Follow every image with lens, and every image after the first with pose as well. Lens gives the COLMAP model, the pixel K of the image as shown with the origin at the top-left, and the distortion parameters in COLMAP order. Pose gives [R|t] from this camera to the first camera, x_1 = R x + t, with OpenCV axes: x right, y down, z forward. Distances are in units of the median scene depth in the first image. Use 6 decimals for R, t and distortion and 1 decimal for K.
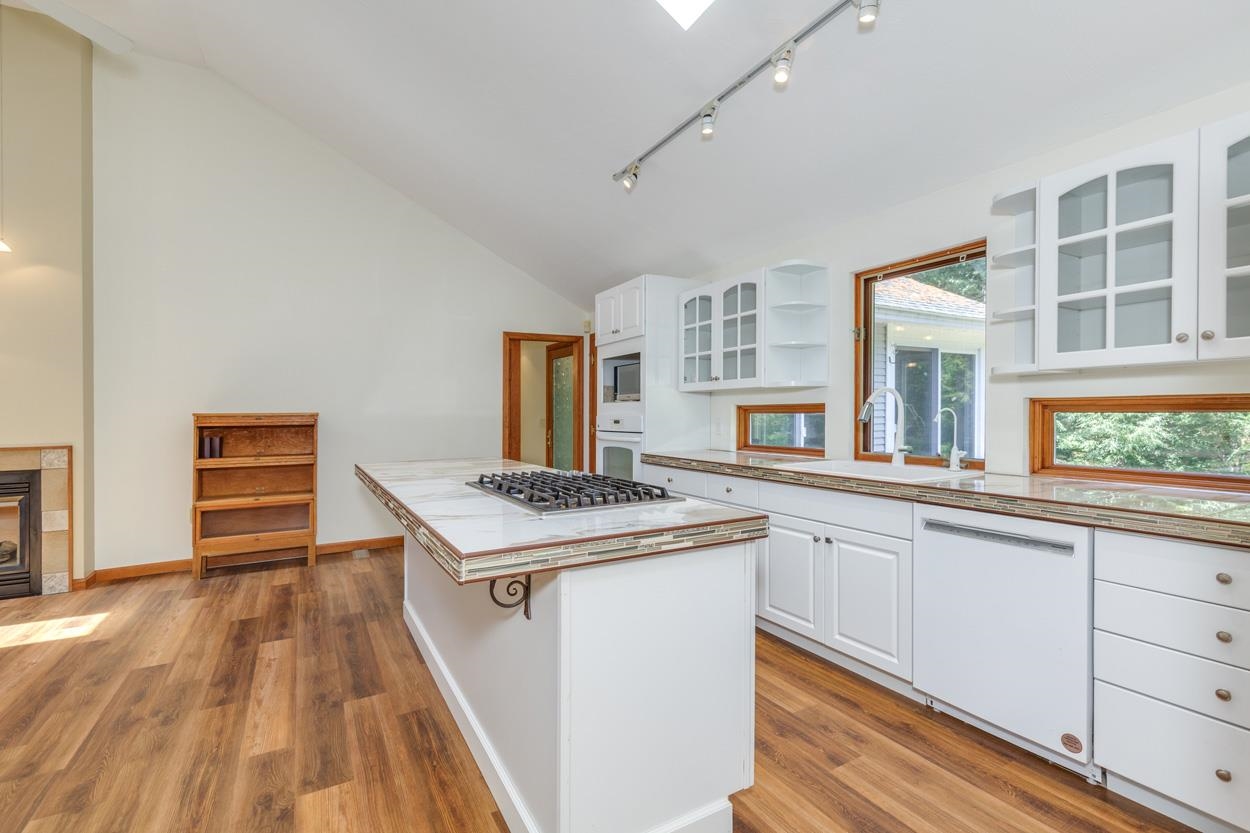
lens RADIAL K [[566.0, 0, 600.1], [0, 566.0, 415.1], [0, 0, 1]] dist [0.002915, 0.001002]
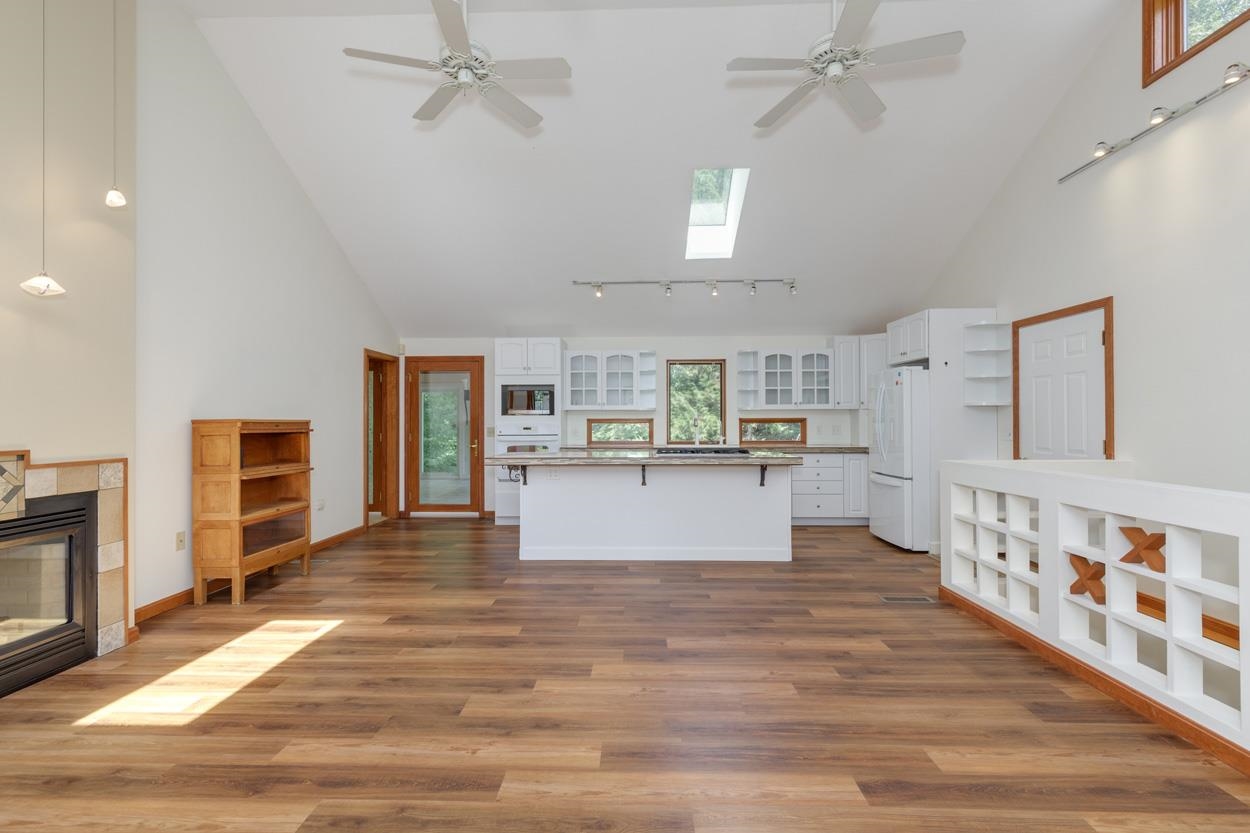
lens RADIAL K [[566.0, 0, 600.1], [0, 566.0, 415.1], [0, 0, 1]] dist [0.002915, 0.001002]
pose [[0.543910, 0.018714, 0.838935, -1.432096], [0.003150, 0.999699, -0.024343, 0.017346], [-0.839138, 0.015883, 0.543687, 0.020427]]
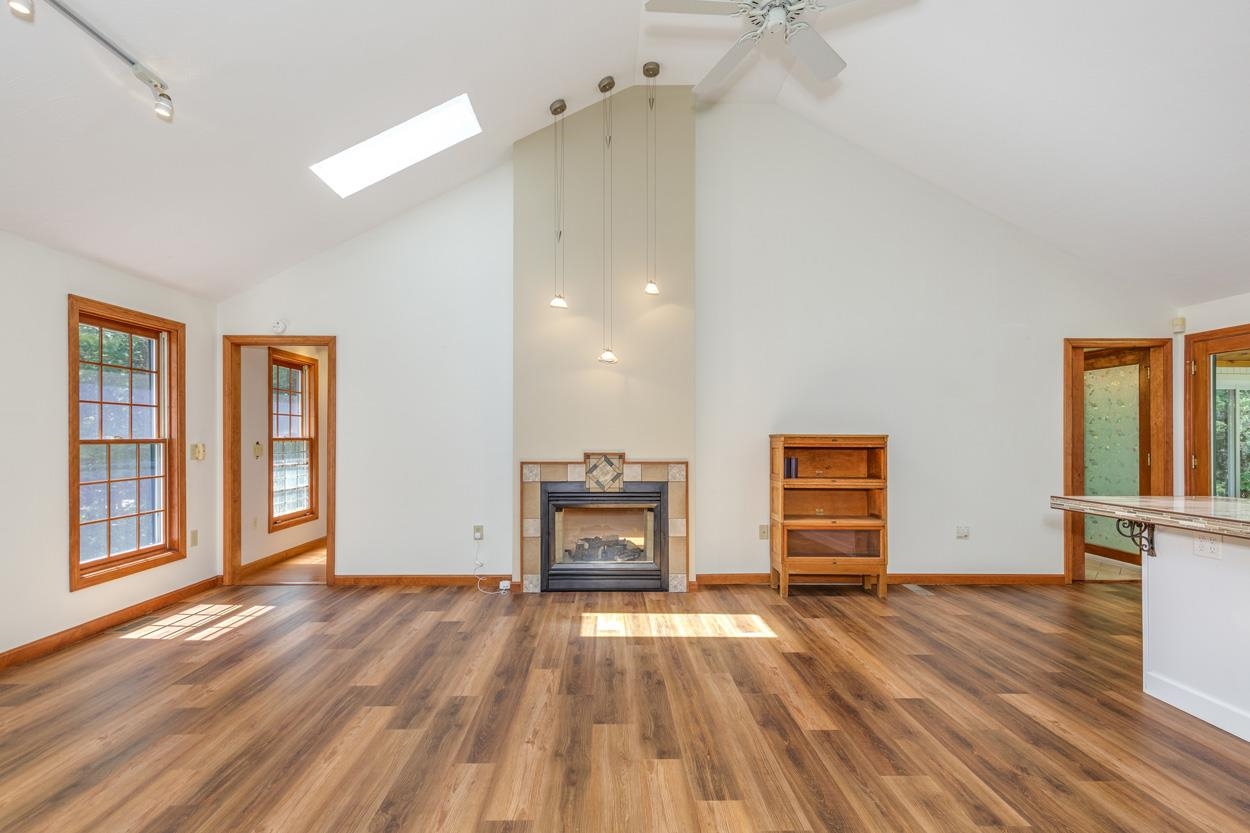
lens RADIAL K [[562.7, 0, 611.1], [0, 562.7, 434.9], [0, 0, 1]] dist [0.002688, 0.000200]
pose [[0.878147, 0.010655, -0.478273, -0.616821], [-0.013246, 0.999910, -0.002045, 0.005276], [0.478208, 0.008131, 0.878209, -0.062334]]
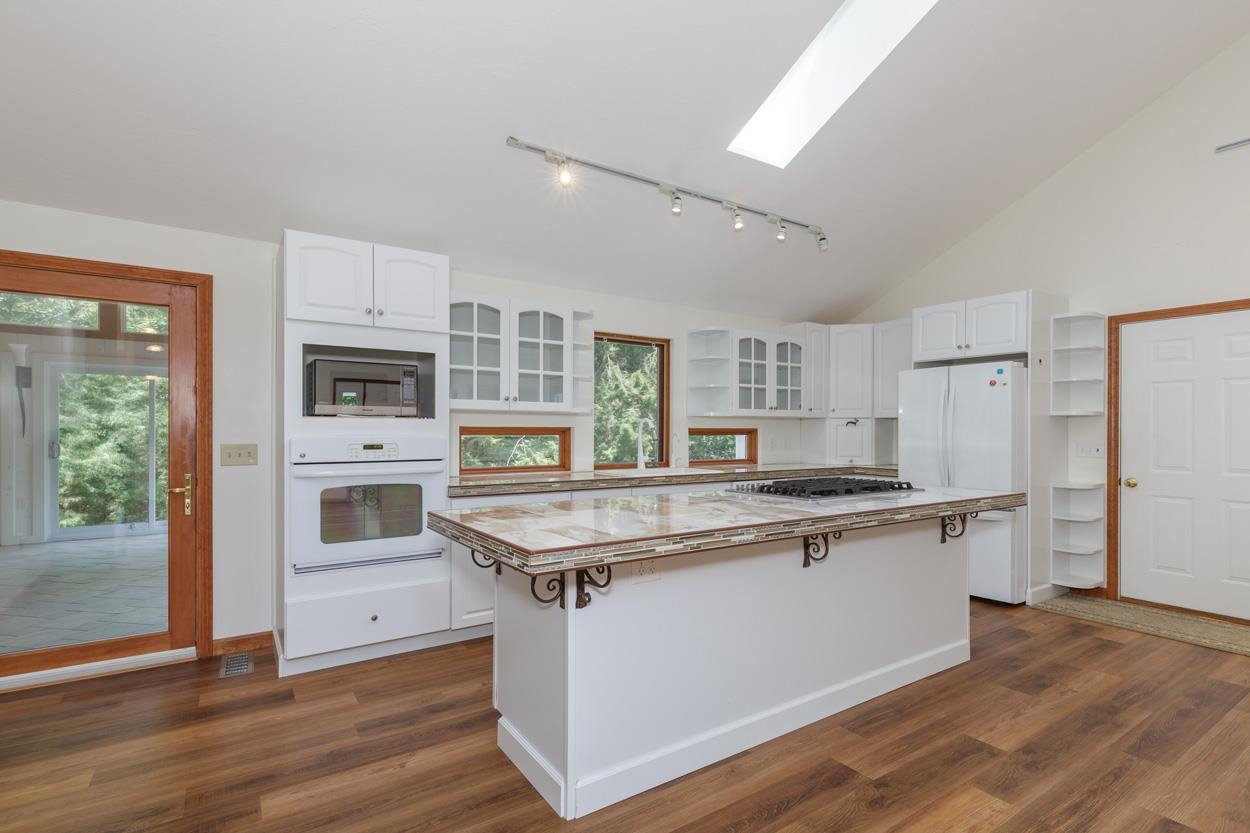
lens RADIAL K [[584.7, 0, 619.7], [0, 584.7, 431.8], [0, 0, 1]] dist [0.010573, 0.000353]
pose [[-0.077260, 0.010535, 0.996955, -0.868760], [0.004827, 0.999936, -0.010192, 0.003012], [-0.996999, 0.004025, -0.077306, 0.968301]]
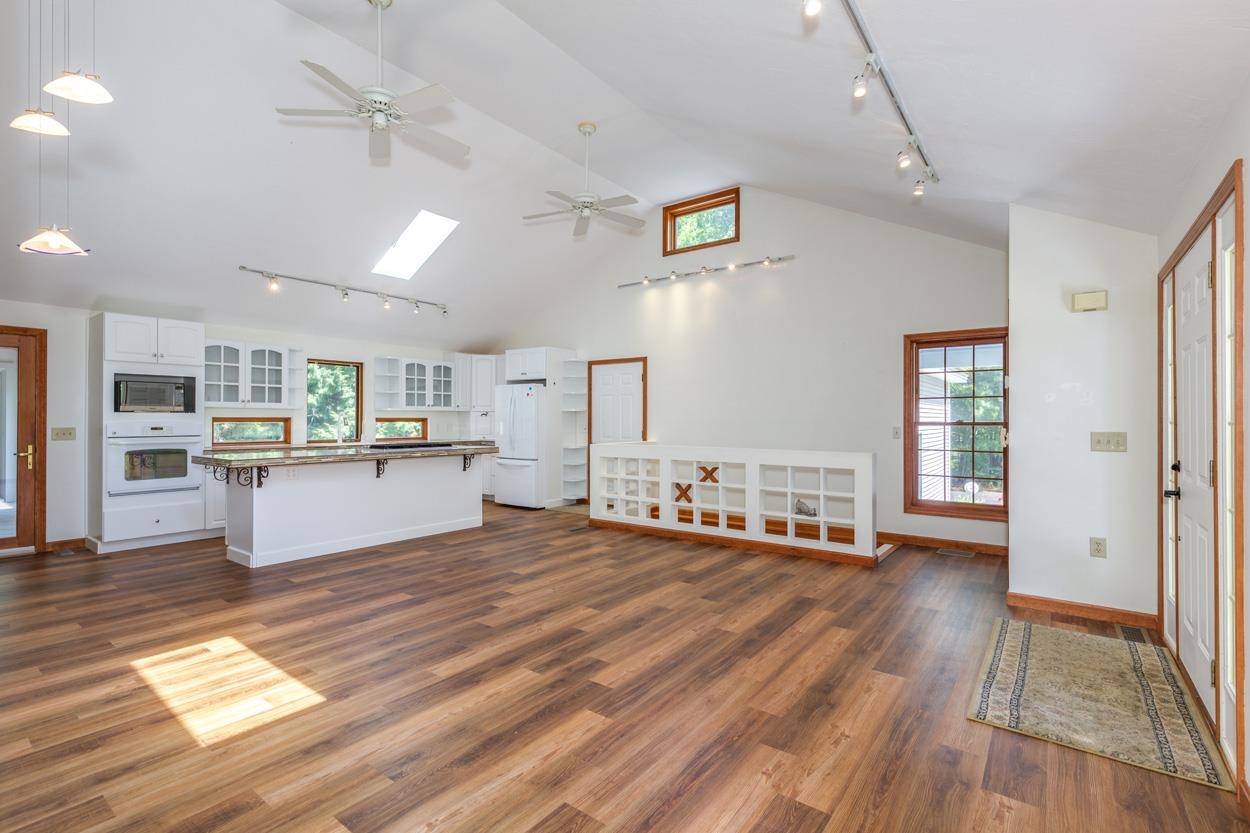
lens RADIAL K [[597.3, 0, 602.7], [0, 597.3, 413.1], [0, 0, 1]] dist [-0.001519, -0.000026]
pose [[-0.364979, 0.021330, 0.930771, -1.963645], [0.010098, 0.999769, -0.018952, 0.016066], [-0.930961, 0.002482, -0.365110, 0.720948]]
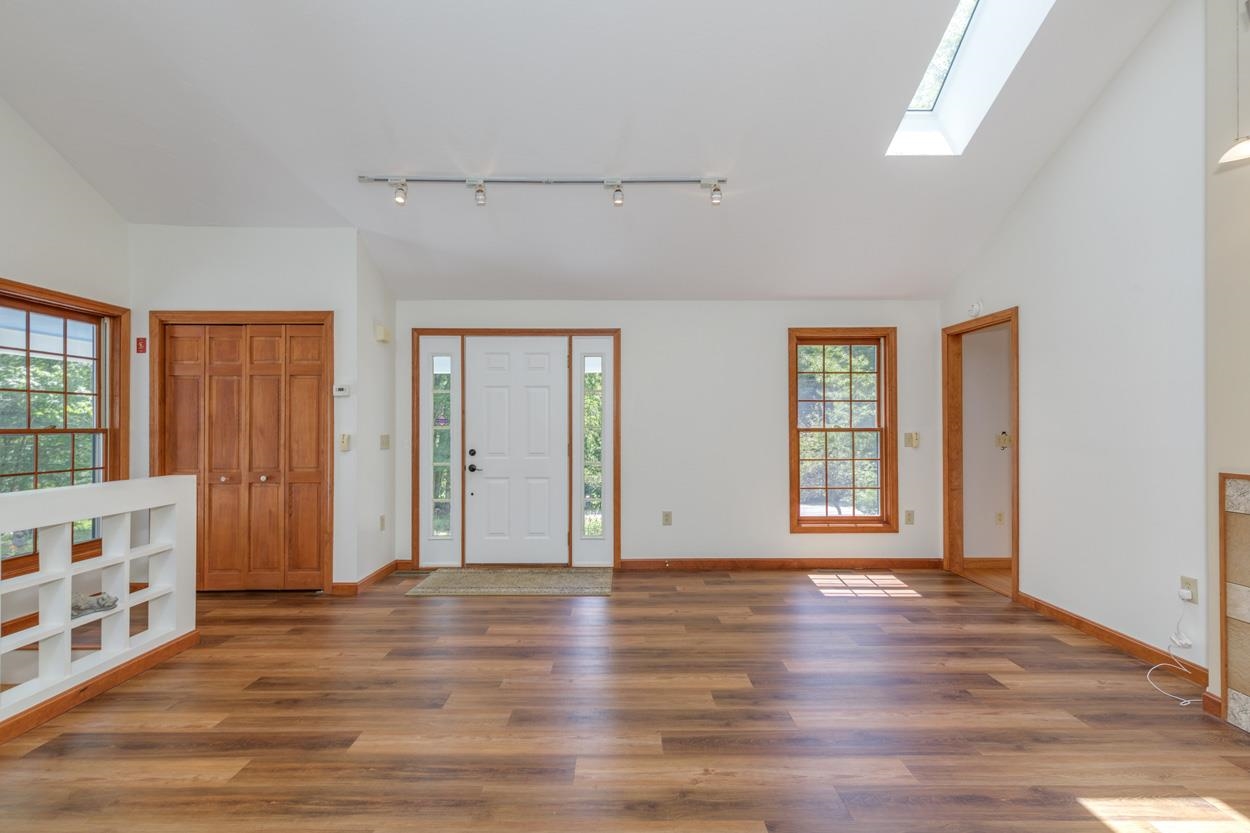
lens RADIAL K [[566.0, 0, 627.8], [0, 566.0, 422.4], [0, 0, 1]] dist [0.000216, -0.000101]
pose [[-0.469615, 0.007432, -0.882840, -0.462170], [-0.000690, 0.999961, 0.008786, -0.002030], [0.882871, 0.004735, -0.469591, 0.654369]]
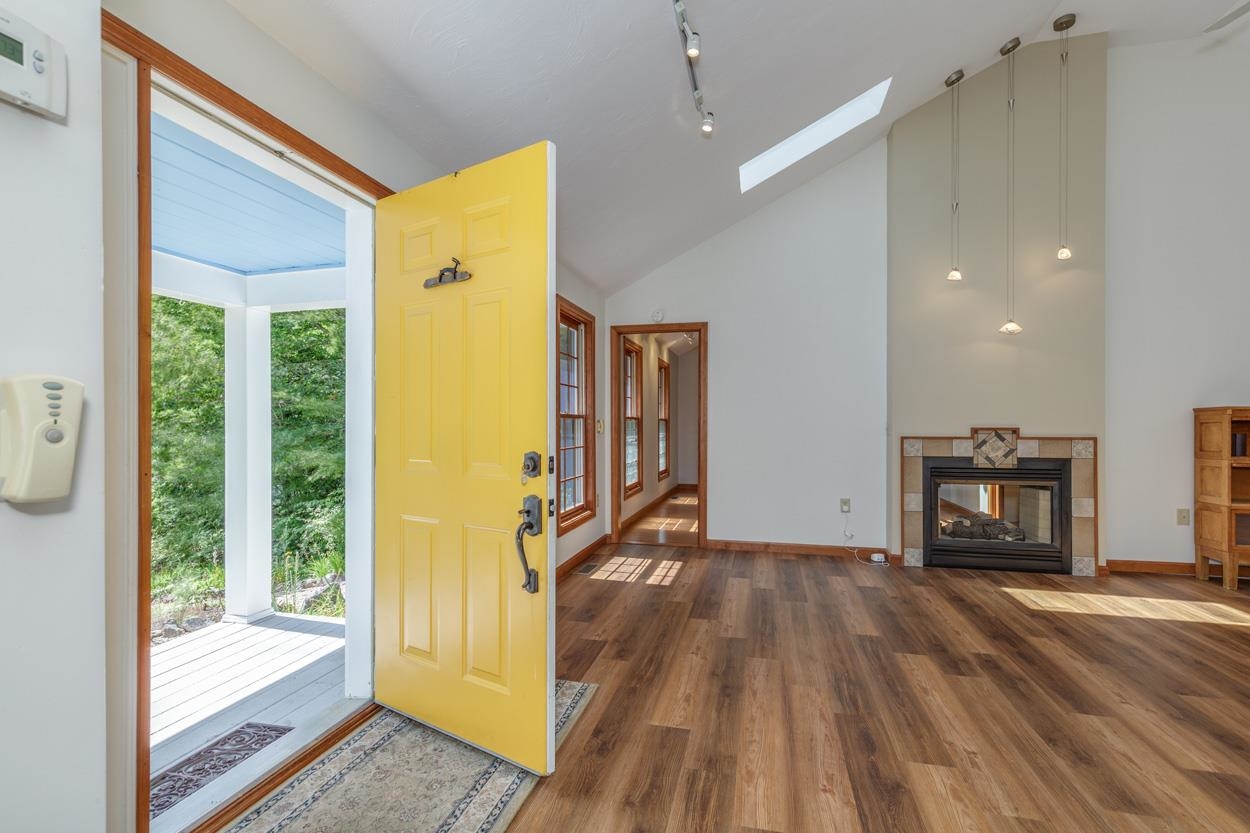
lens RADIAL K [[556.0, 0, 637.5], [0, 556.0, 425.7], [0, 0, 1]] dist [0.000233, -0.000052]
pose [[0.722876, 0.012374, -0.690867, -0.967544], [-0.012053, 0.999913, 0.005298, 0.042527], [0.690873, 0.004497, 0.722962, -0.382812]]
